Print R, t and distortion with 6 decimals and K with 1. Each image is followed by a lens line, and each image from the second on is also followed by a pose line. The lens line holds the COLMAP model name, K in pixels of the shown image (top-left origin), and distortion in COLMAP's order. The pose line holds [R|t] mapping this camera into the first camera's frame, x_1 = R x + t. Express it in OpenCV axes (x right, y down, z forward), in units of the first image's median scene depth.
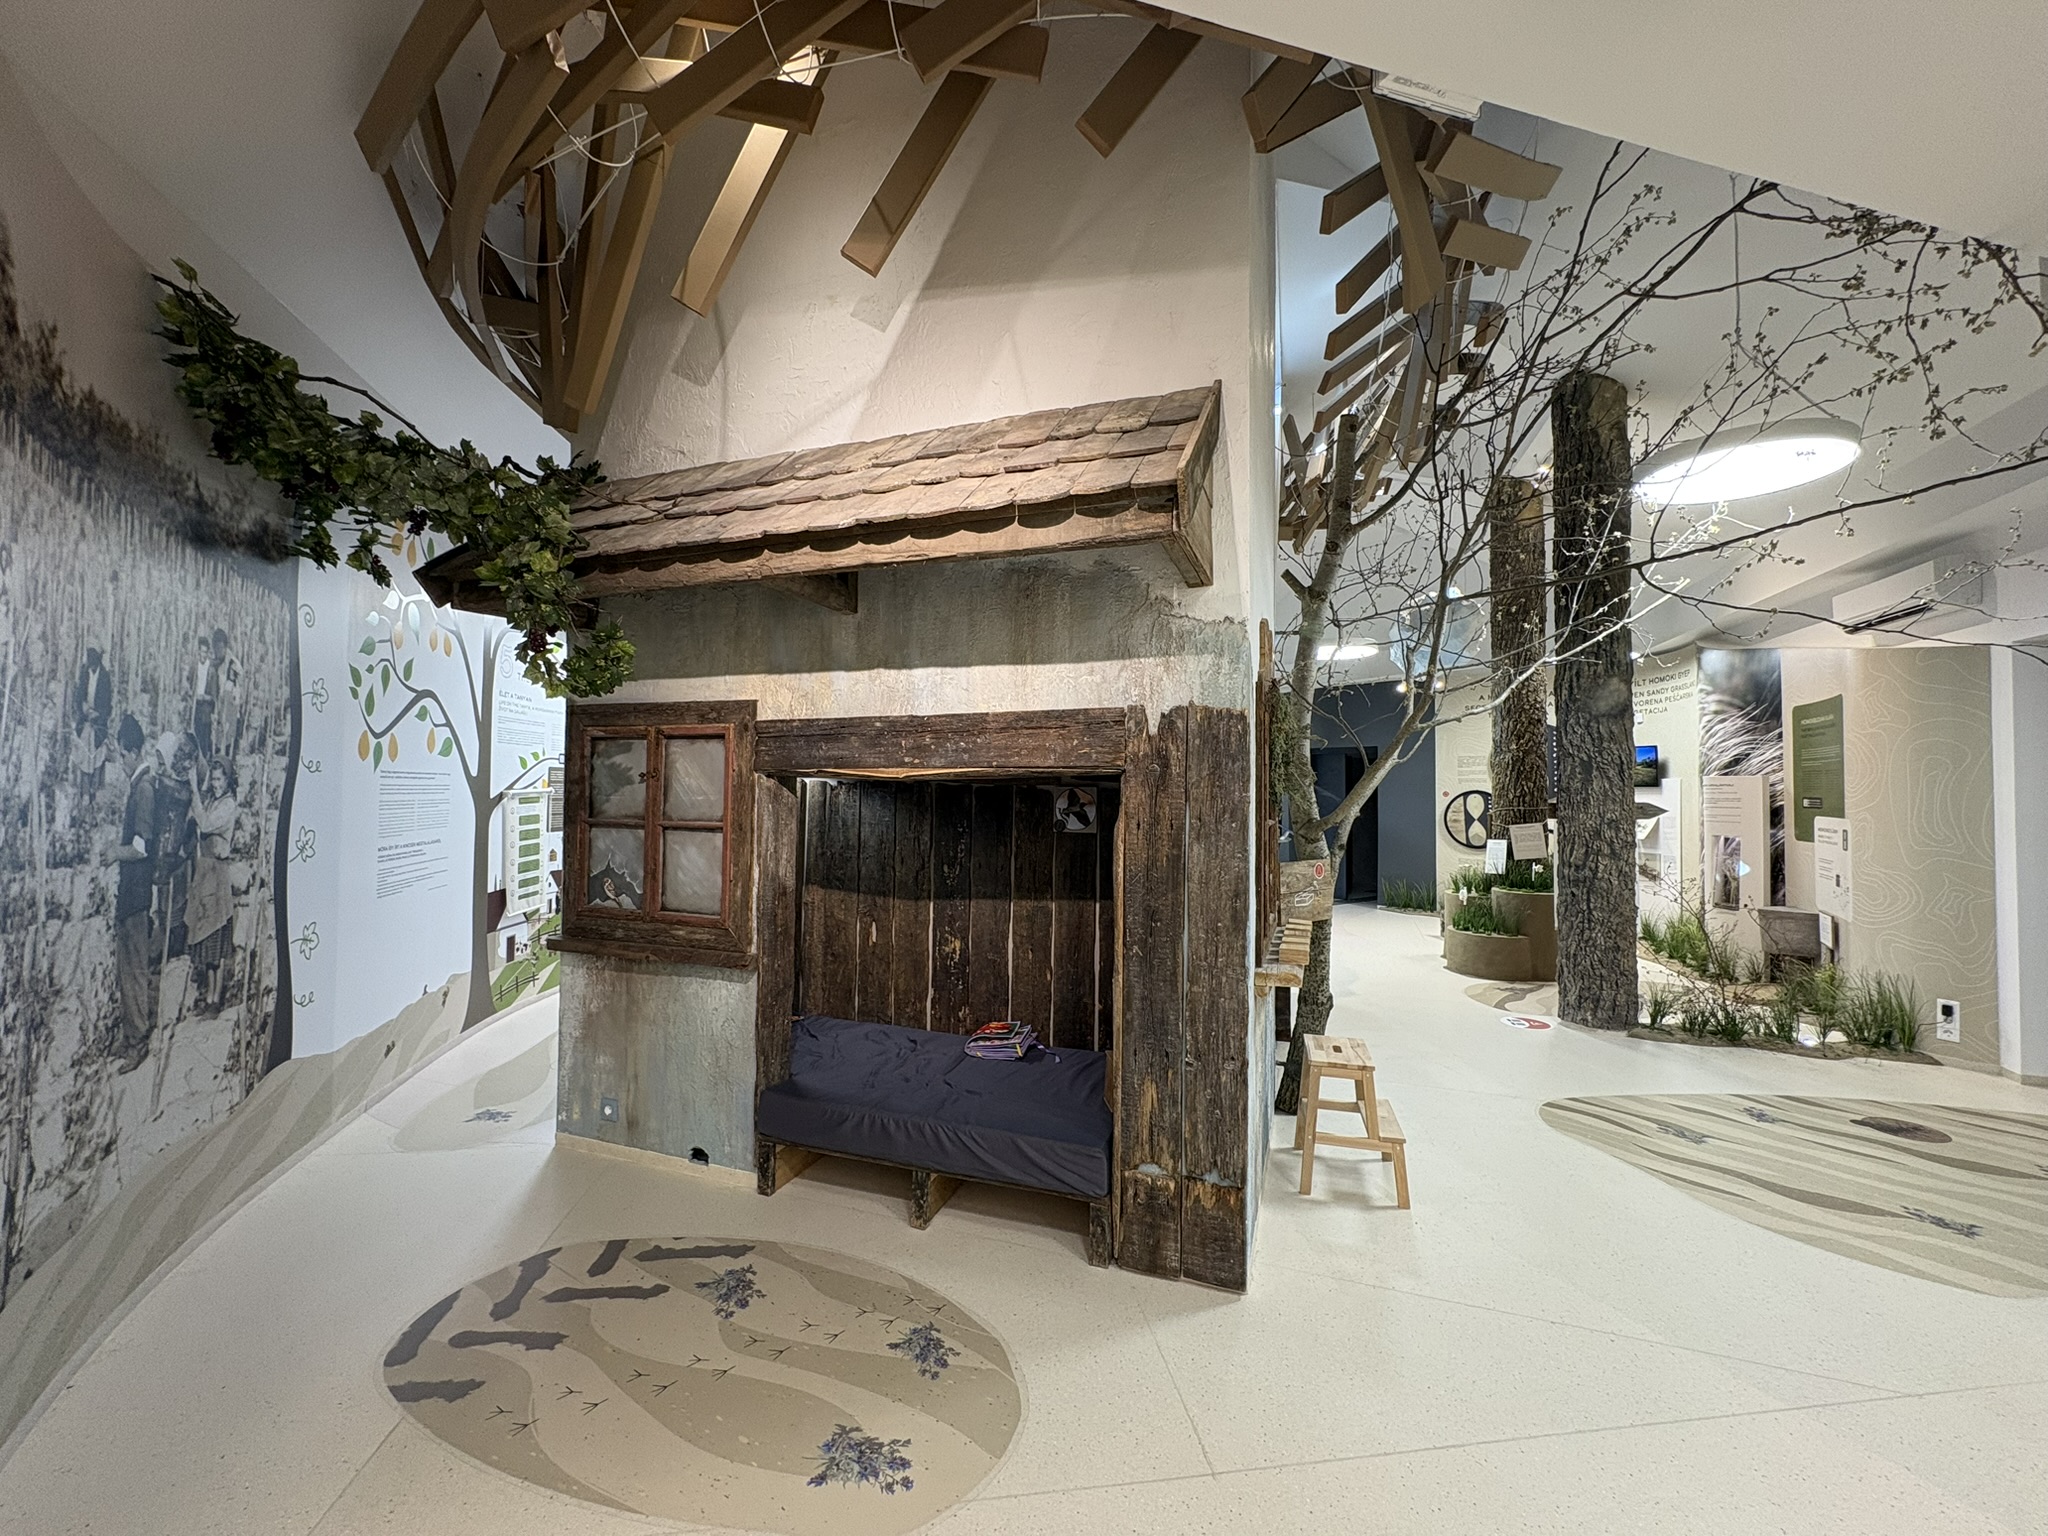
lens RADIAL K [[814.9, 0, 1025.5], [0, 814.9, 767.9], [0, 0, 1]] dist [-0.001230, -0.000100]
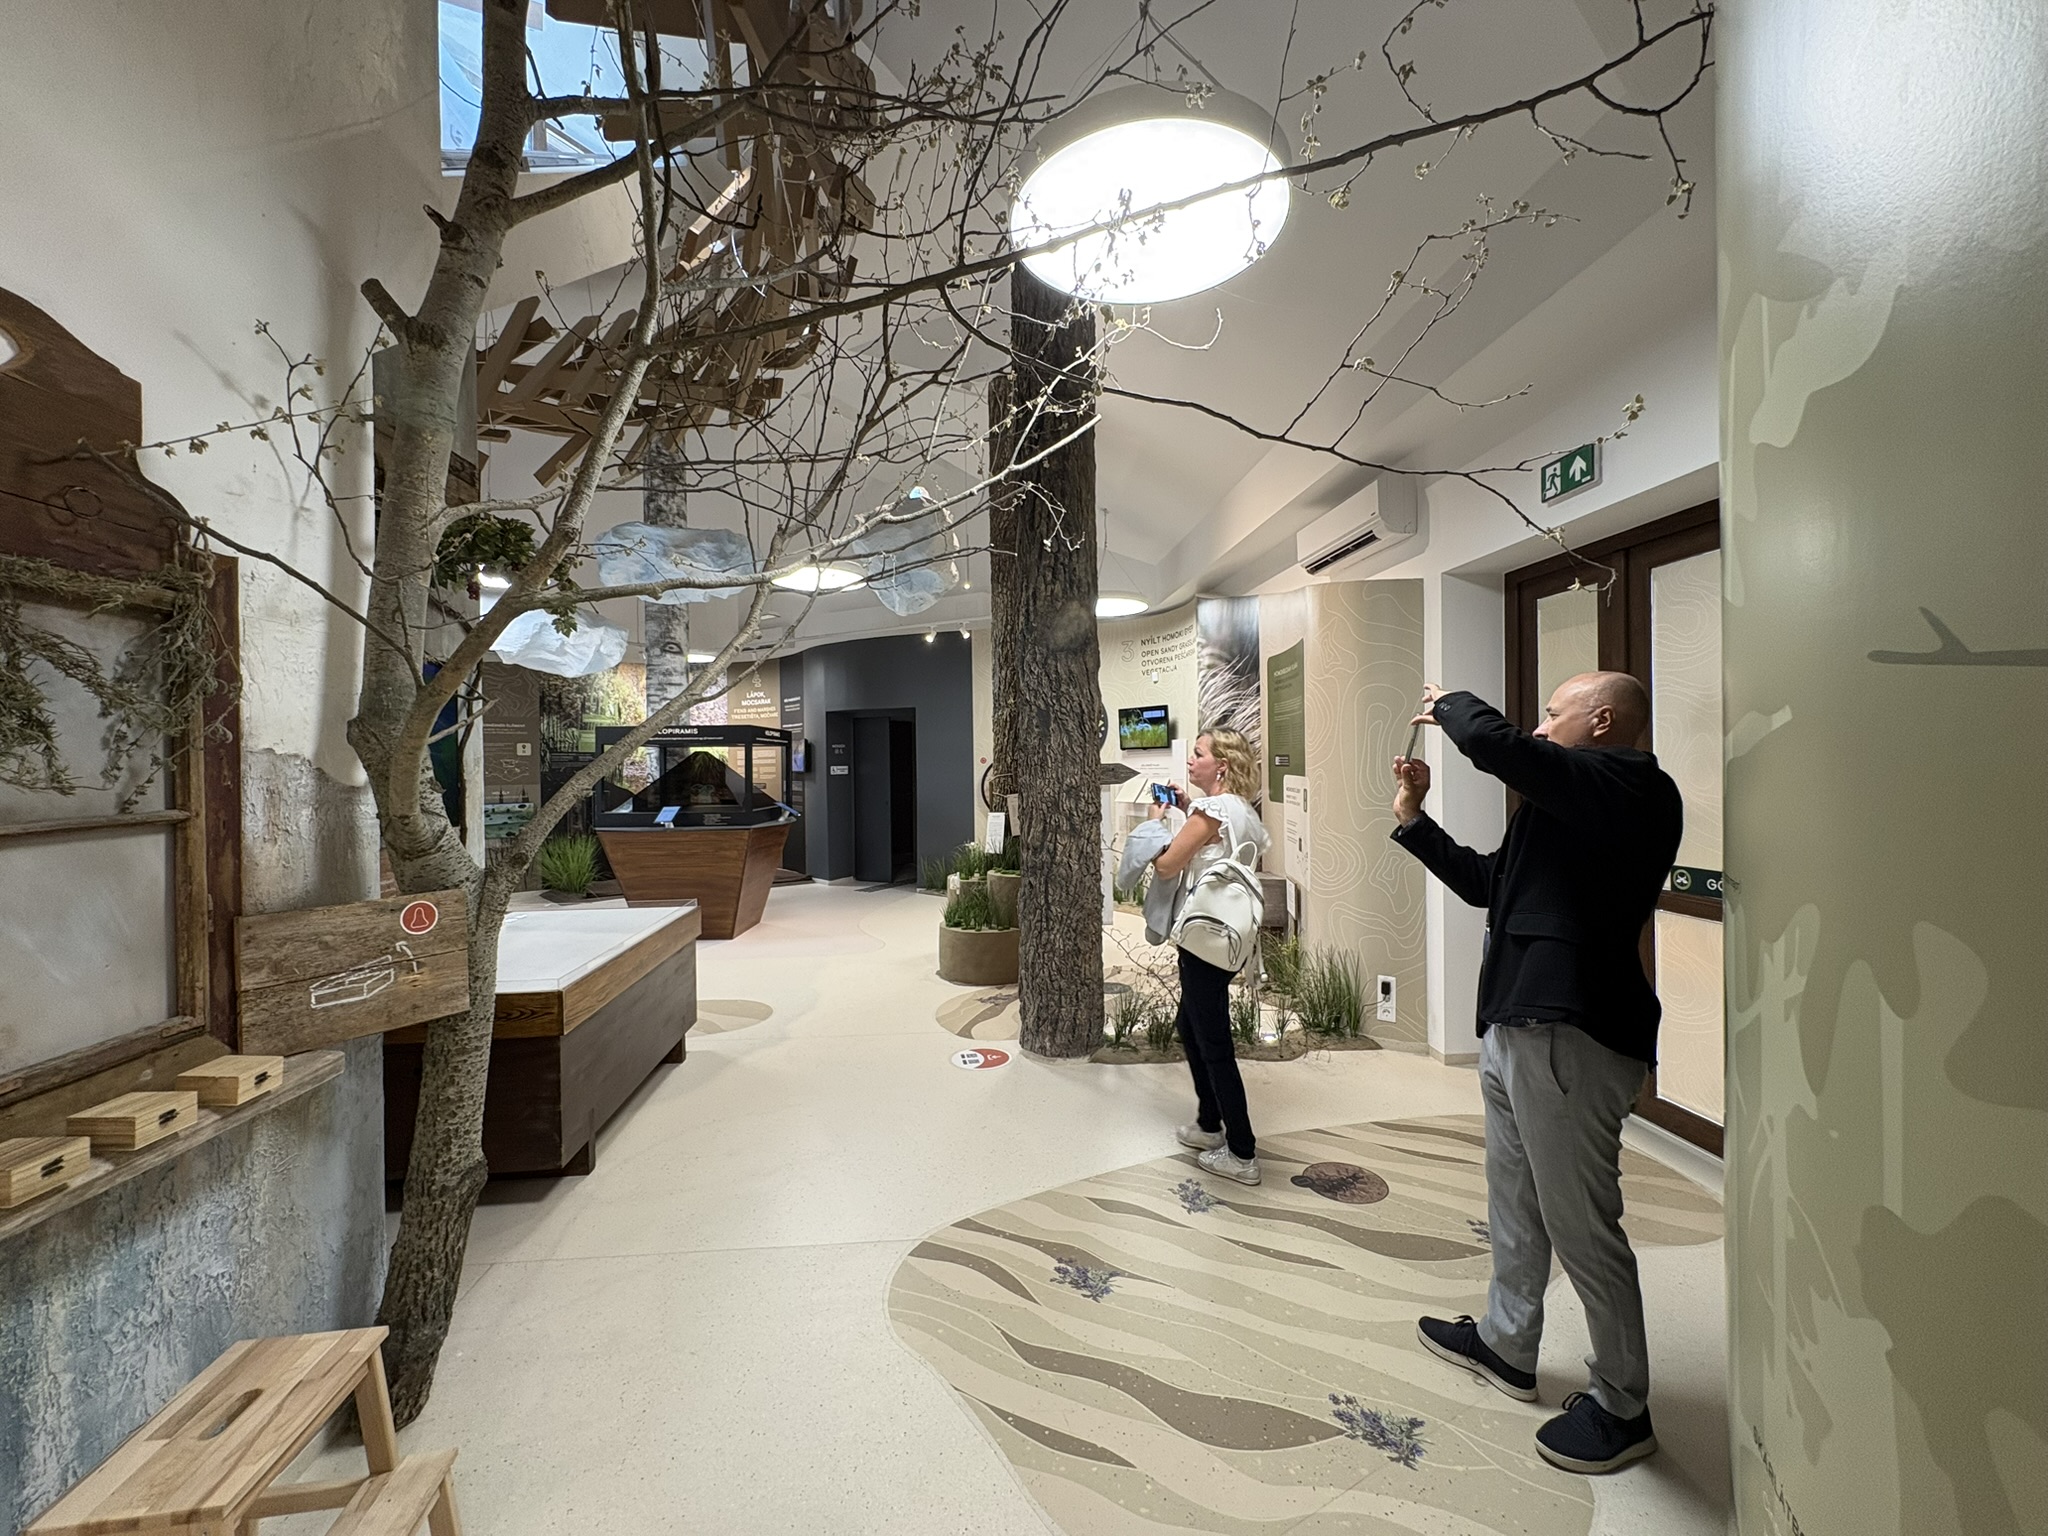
lens RADIAL K [[814.9, 0, 1029.9], [0, 814.9, 766.7], [0, 0, 1]] dist [-0.001230, -0.000100]
pose [[0.906928, -0.020790, 0.420773, 0.358881], [0.007830, 0.999441, 0.032505, 0.019858], [-0.421213, -0.026185, 0.906583, 0.317114]]
